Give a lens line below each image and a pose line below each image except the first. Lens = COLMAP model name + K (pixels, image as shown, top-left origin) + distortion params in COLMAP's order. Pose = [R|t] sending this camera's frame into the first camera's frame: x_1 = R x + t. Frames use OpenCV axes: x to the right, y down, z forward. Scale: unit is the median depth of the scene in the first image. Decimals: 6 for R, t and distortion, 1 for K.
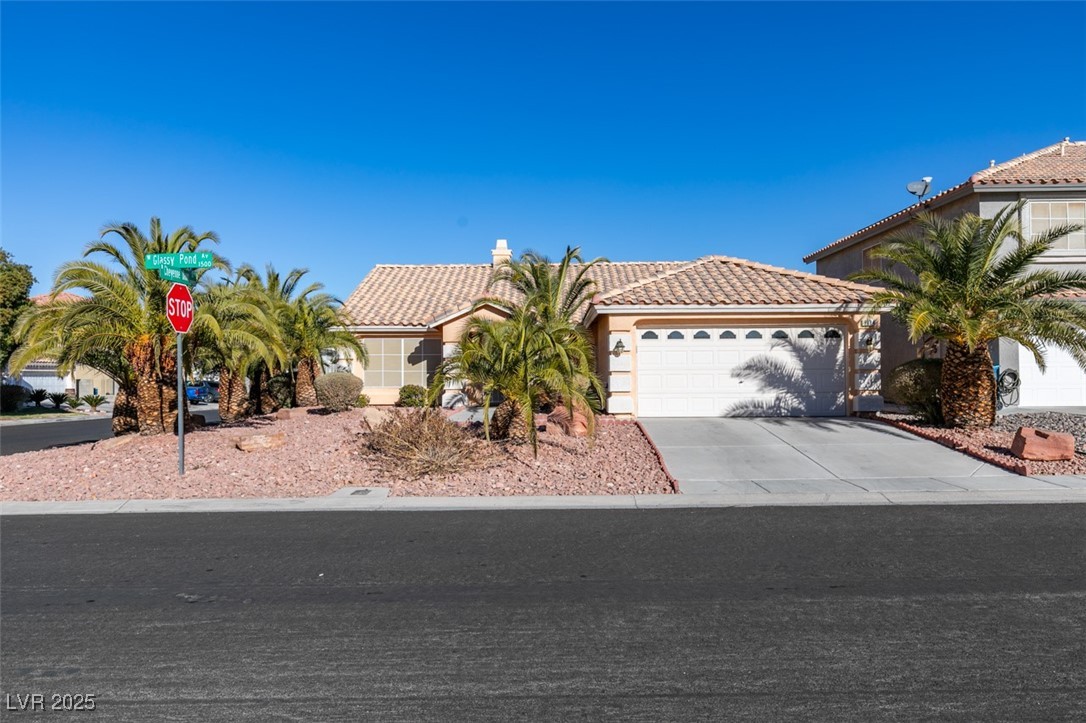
lens RADIAL K [[785.5, 0, 543.8], [0, 785.5, 362.7], [0, 0, 1]] dist [0.001278, -0.003428]
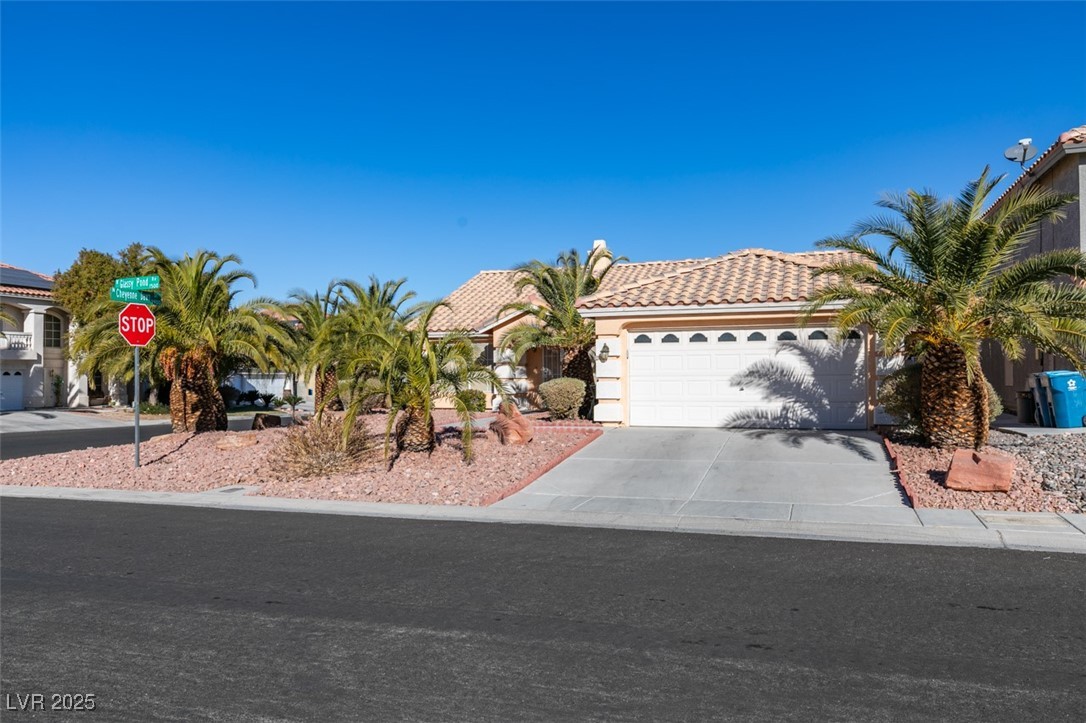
lens RADIAL K [[812.3, 0, 542.9], [0, 812.3, 363.1], [0, 0, 1]] dist [-0.002999, 0.000617]
pose [[0.943857, -0.005086, -0.330314, 0.349464], [0.004977, 0.999987, -0.001174, -0.005720], [0.330316, -0.000536, 0.943870, 0.045922]]
